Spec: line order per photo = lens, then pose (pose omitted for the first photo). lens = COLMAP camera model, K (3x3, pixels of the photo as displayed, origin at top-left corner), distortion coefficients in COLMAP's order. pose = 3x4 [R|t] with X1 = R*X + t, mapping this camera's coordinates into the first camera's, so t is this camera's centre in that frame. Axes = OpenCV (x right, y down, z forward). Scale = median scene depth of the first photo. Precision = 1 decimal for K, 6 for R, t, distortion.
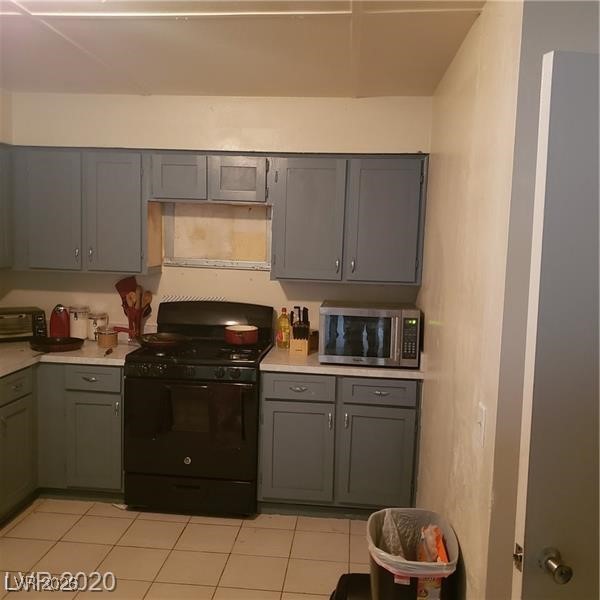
lens RADIAL K [[619.0, 0, 300.0], [0, 619.0, 300.0], [0, 0, 1]] dist [0.050902, -0.000579]
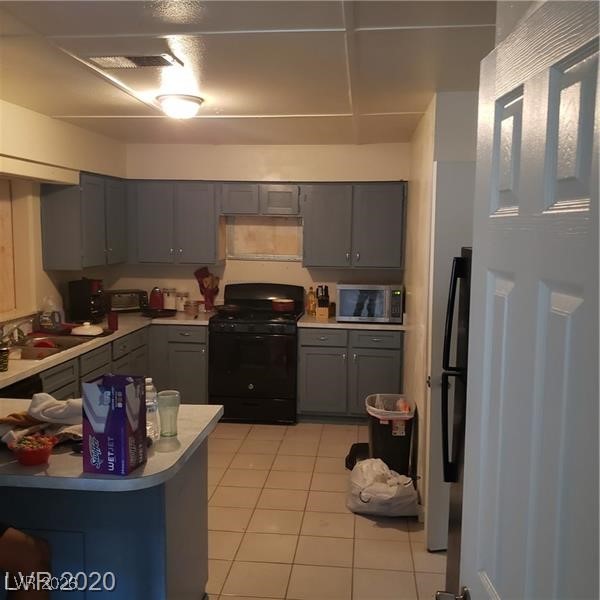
lens RADIAL K [[619.0, 0, 300.0], [0, 619.0, 300.0], [0, 0, 1]] dist [0.050902, -0.000579]
pose [[0.999734, -0.014703, -0.017748, -0.027328], [0.014783, 0.999881, 0.004357, 0.037561], [0.017681, -0.004618, 0.999833, -0.463094]]
